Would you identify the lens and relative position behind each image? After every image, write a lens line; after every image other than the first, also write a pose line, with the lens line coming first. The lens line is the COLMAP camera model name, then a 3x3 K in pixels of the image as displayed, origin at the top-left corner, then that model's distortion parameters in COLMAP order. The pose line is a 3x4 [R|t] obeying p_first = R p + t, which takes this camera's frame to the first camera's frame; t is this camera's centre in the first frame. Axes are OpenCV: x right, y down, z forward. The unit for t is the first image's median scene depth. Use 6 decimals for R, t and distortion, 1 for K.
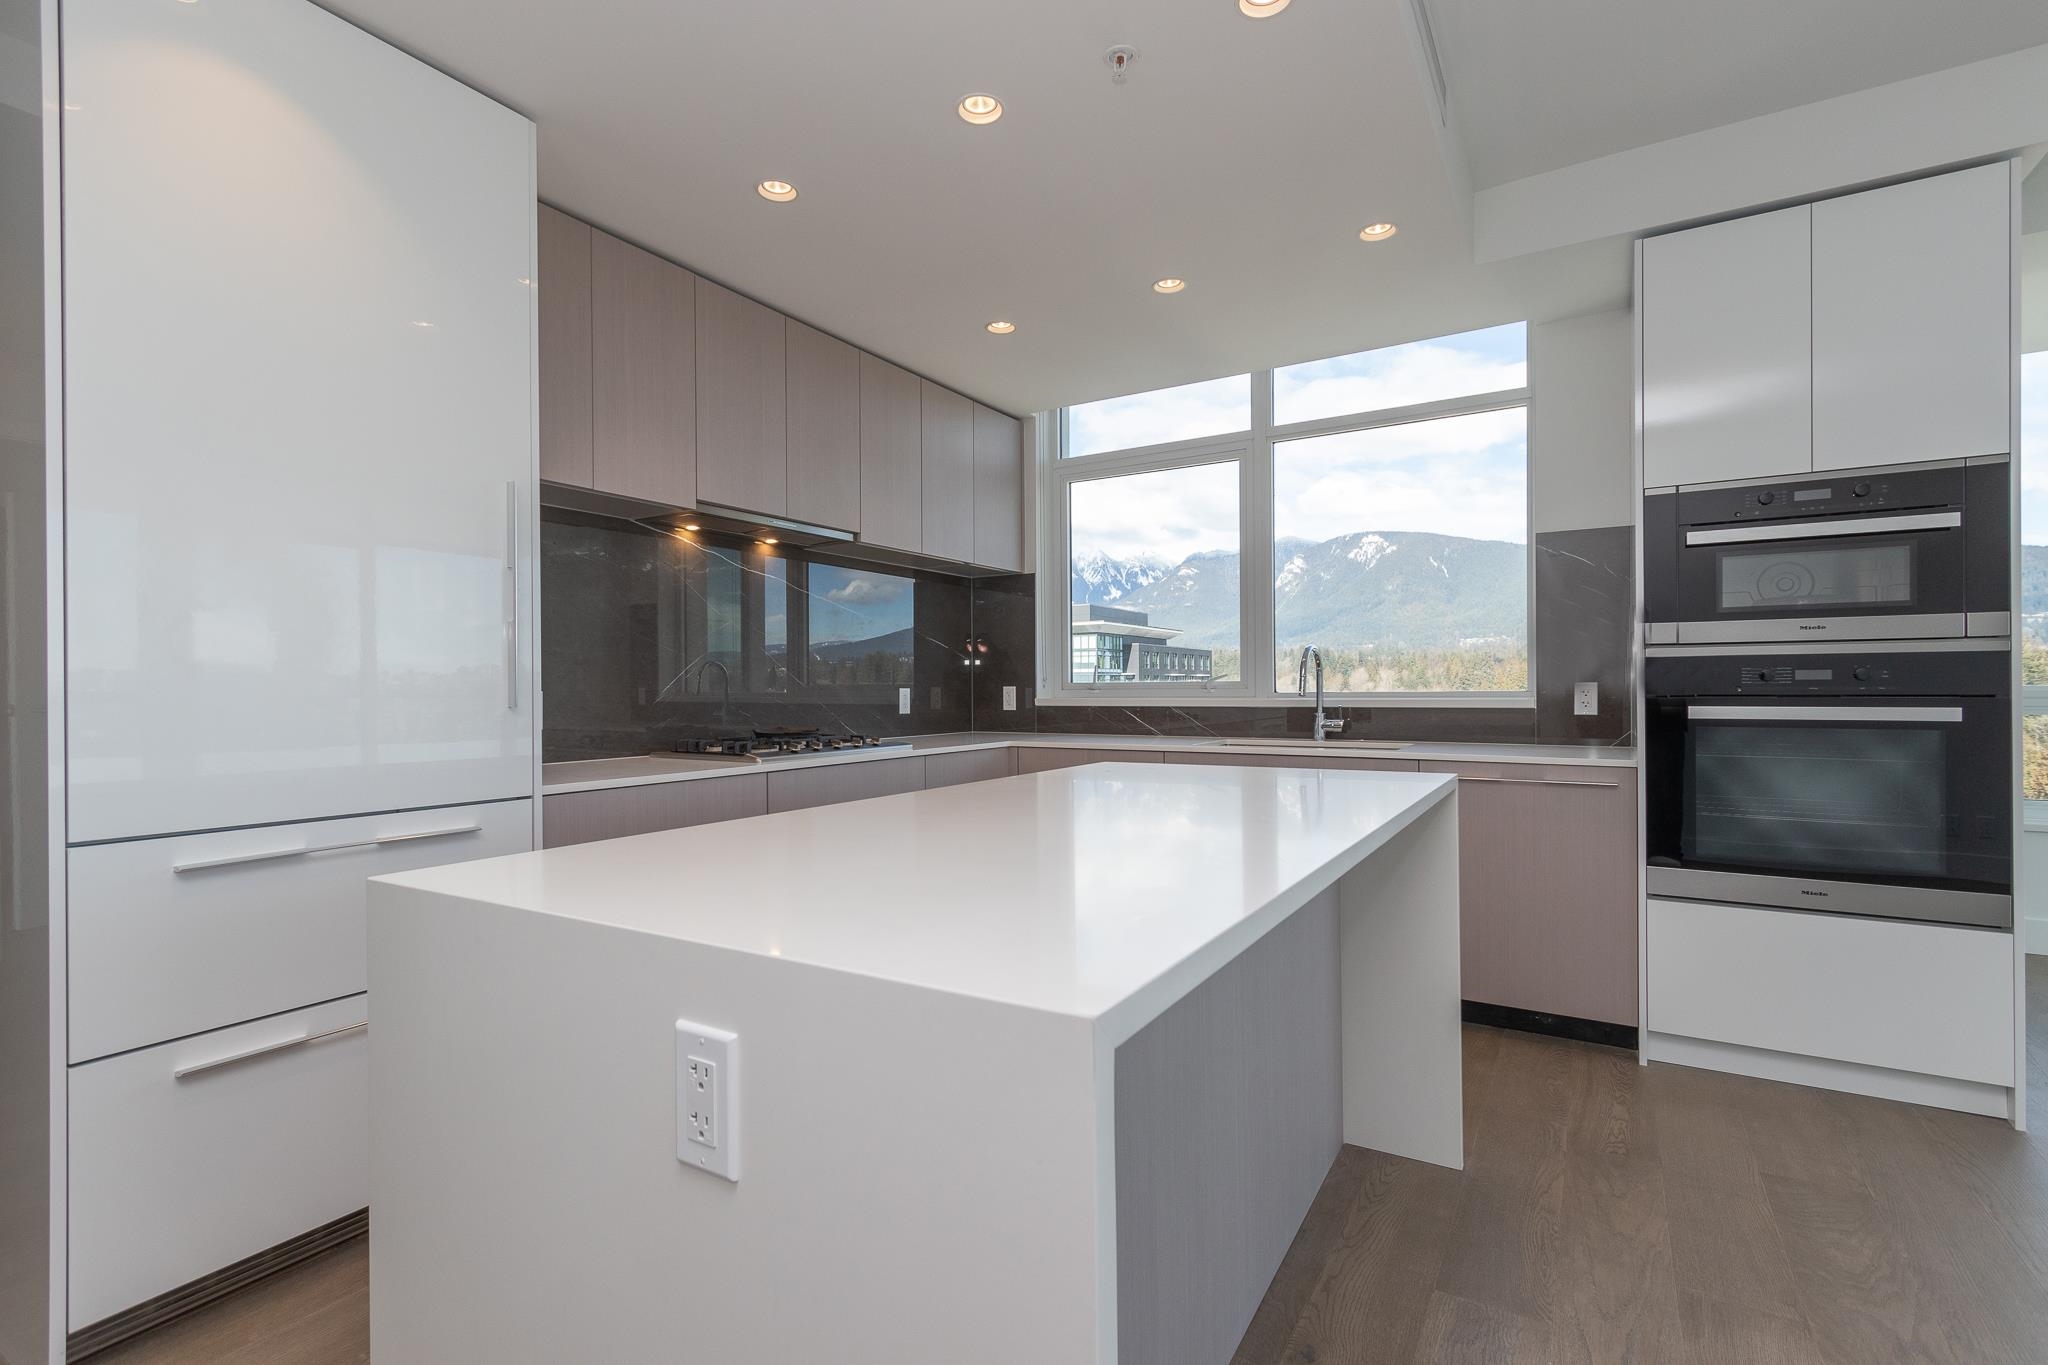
lens RADIAL K [[930.9, 0, 1025.6], [0, 930.9, 688.5], [0, 0, 1]] dist [0.002843, -0.000009]
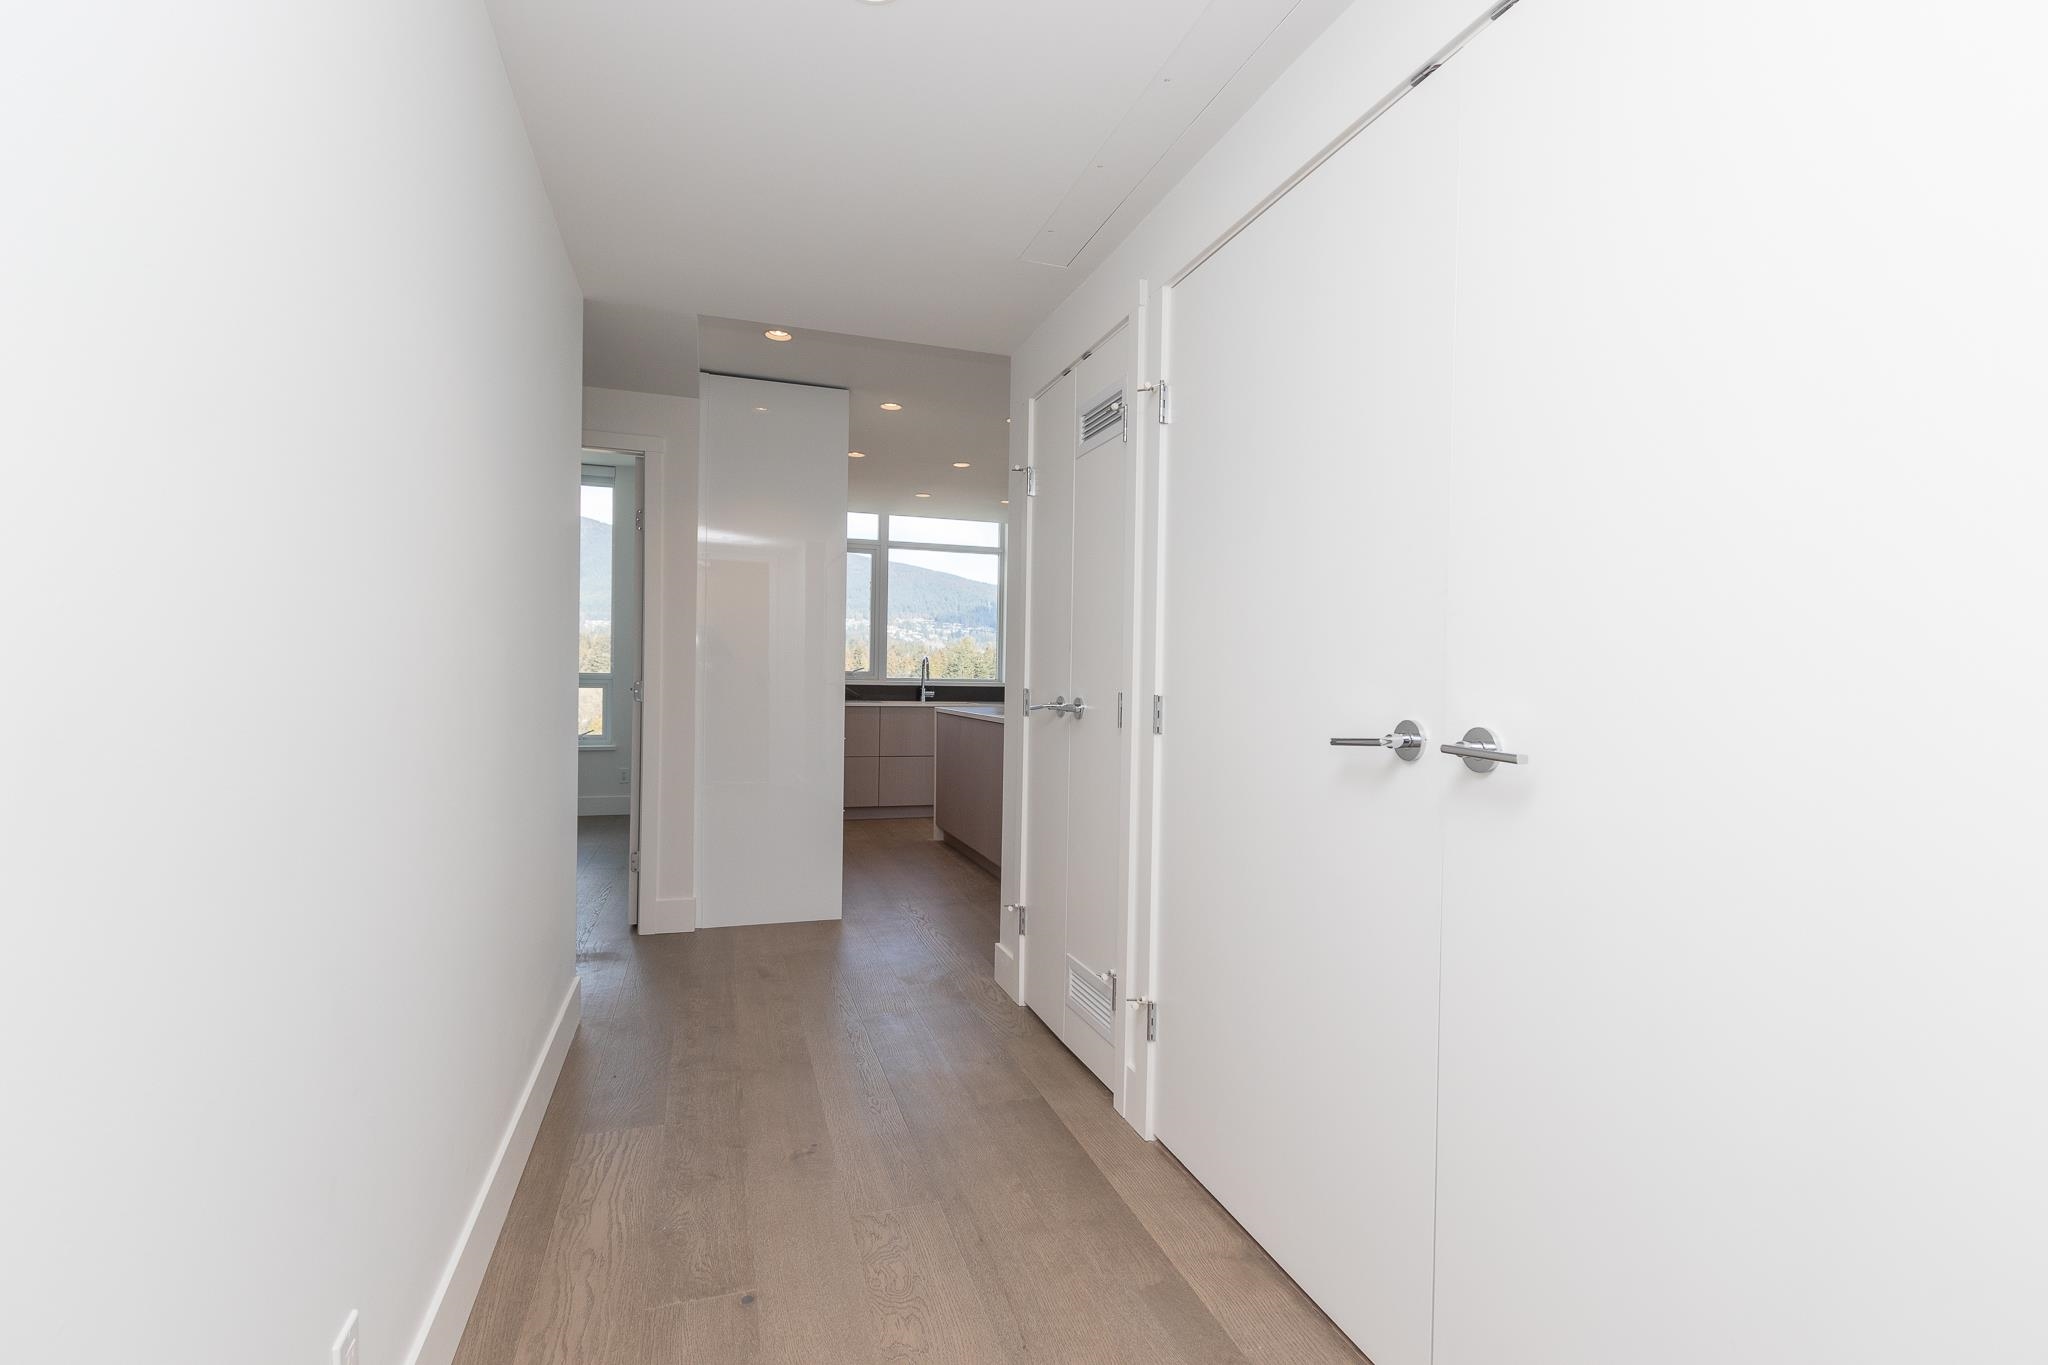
lens RADIAL K [[948.6, 0, 1025.8], [0, 948.6, 688.0], [0, 0, 1]] dist [0.005464, -0.001526]
pose [[0.639165, 0.007479, 0.769034, -1.595928], [-0.021477, 0.999736, 0.008128, 0.004267], [-0.768770, -0.021711, 0.639157, -0.729943]]
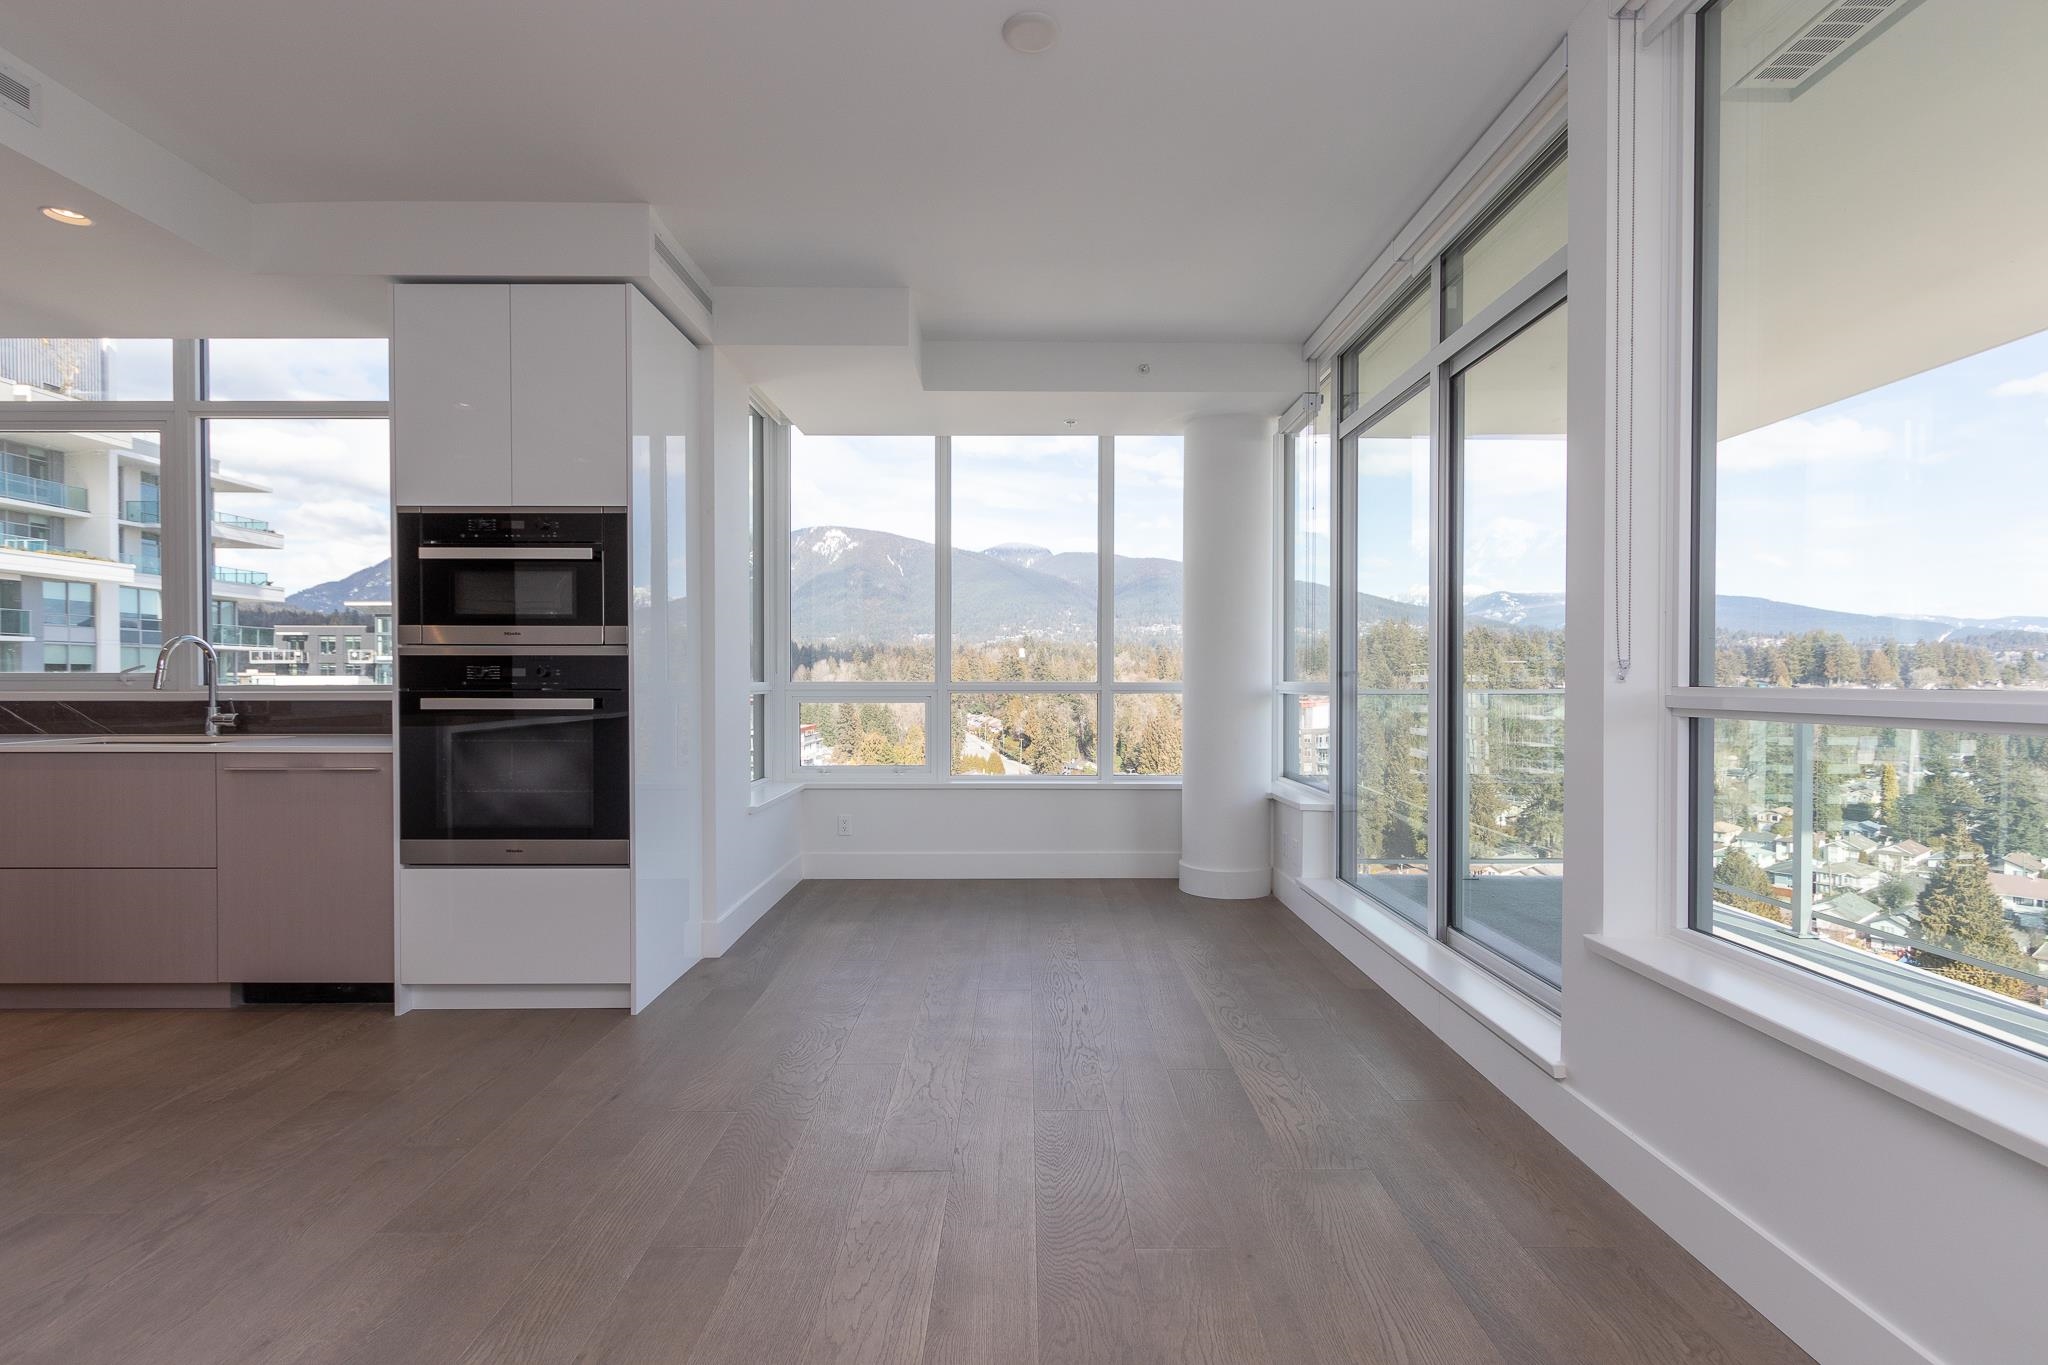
lens RADIAL K [[958.1, 0, 1025.7], [0, 958.1, 687.6], [0, 0, 1]] dist [0.003278, -0.000696]
pose [[0.851768, 0.001167, 0.523918, 0.695256], [-0.005196, 0.999967, 0.006220, -0.005711], [-0.523894, -0.008020, 0.851746, -0.386041]]
